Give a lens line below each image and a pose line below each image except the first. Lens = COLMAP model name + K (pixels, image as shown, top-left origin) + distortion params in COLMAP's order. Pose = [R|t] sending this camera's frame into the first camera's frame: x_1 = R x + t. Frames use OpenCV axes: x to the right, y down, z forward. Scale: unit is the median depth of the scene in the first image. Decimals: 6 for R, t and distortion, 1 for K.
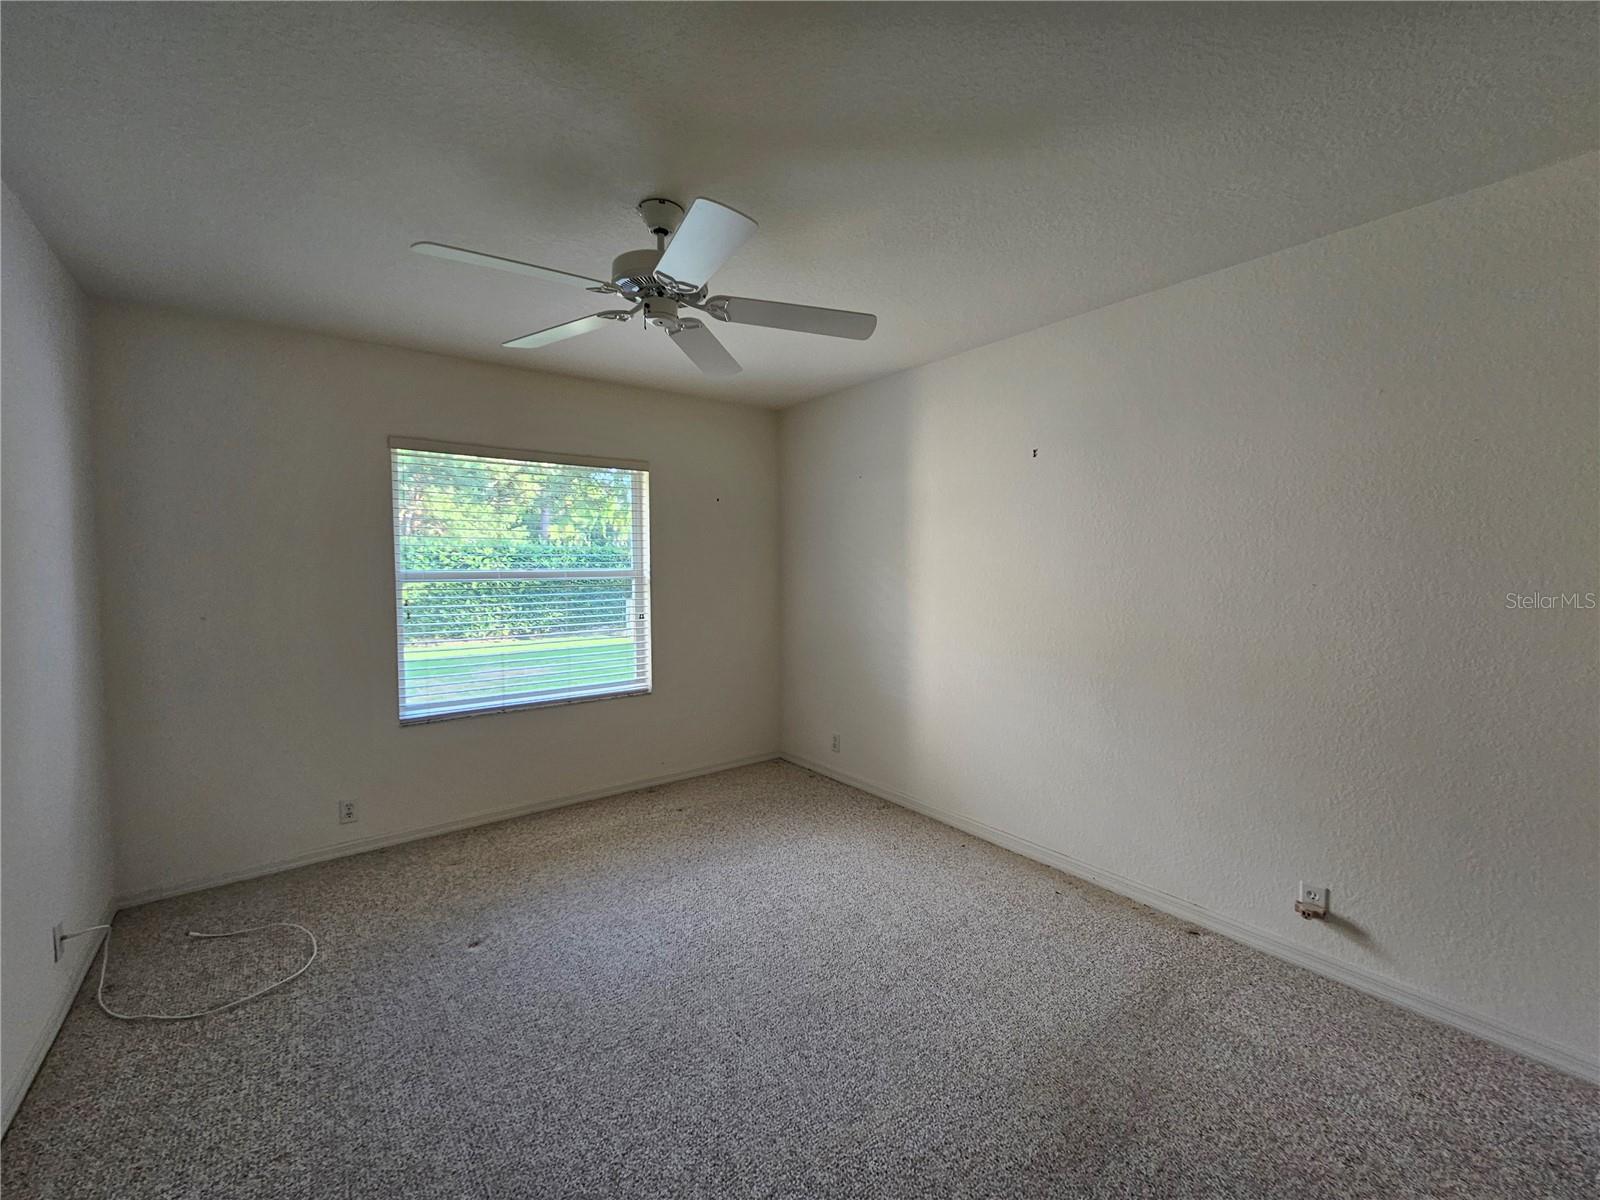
lens RADIAL K [[657.1, 0, 803.8], [0, 657.1, 588.4], [0, 0, 1]] dist [0.000373, 0.000181]
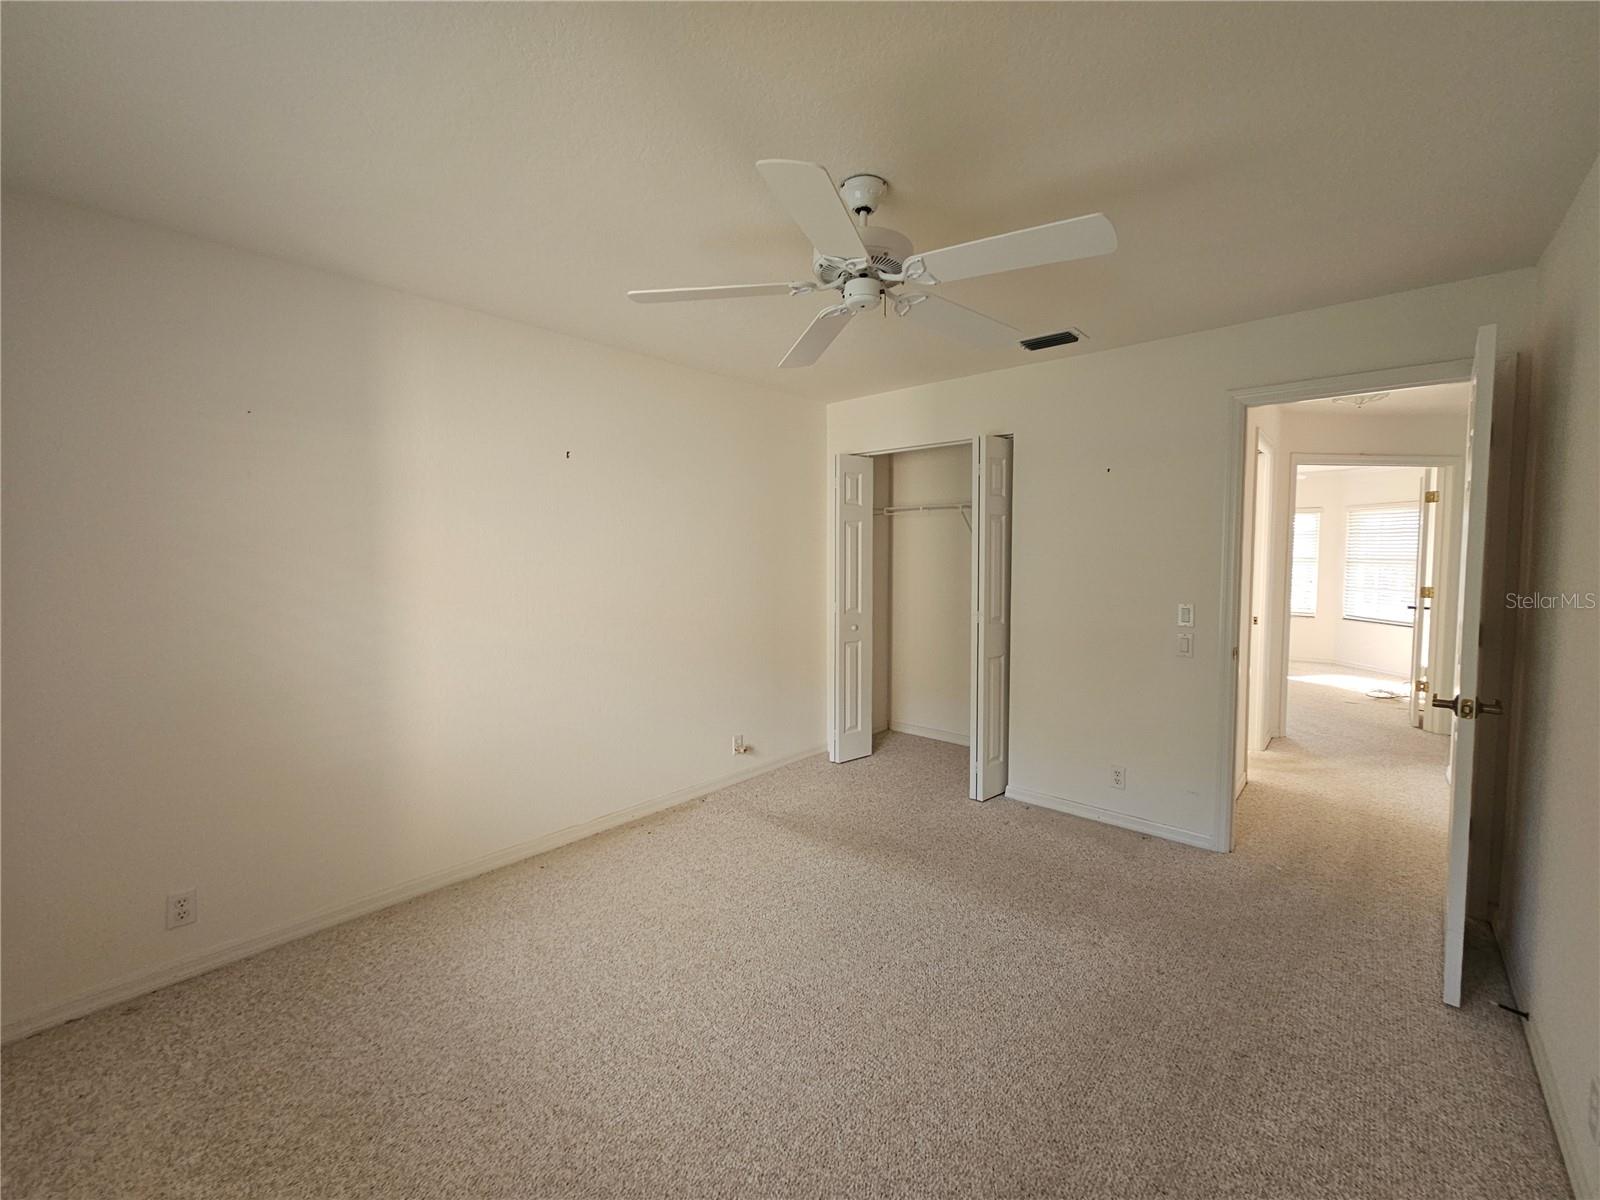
lens RADIAL K [[657.1, 0, 803.8], [0, 657.1, 588.4], [0, 0, 1]] dist [0.000373, 0.000181]
pose [[-0.199152, -0.047948, 0.978795, -0.750227], [0.036685, 0.997737, 0.056340, -0.037835], [-0.979282, 0.047128, -0.196943, 0.849521]]
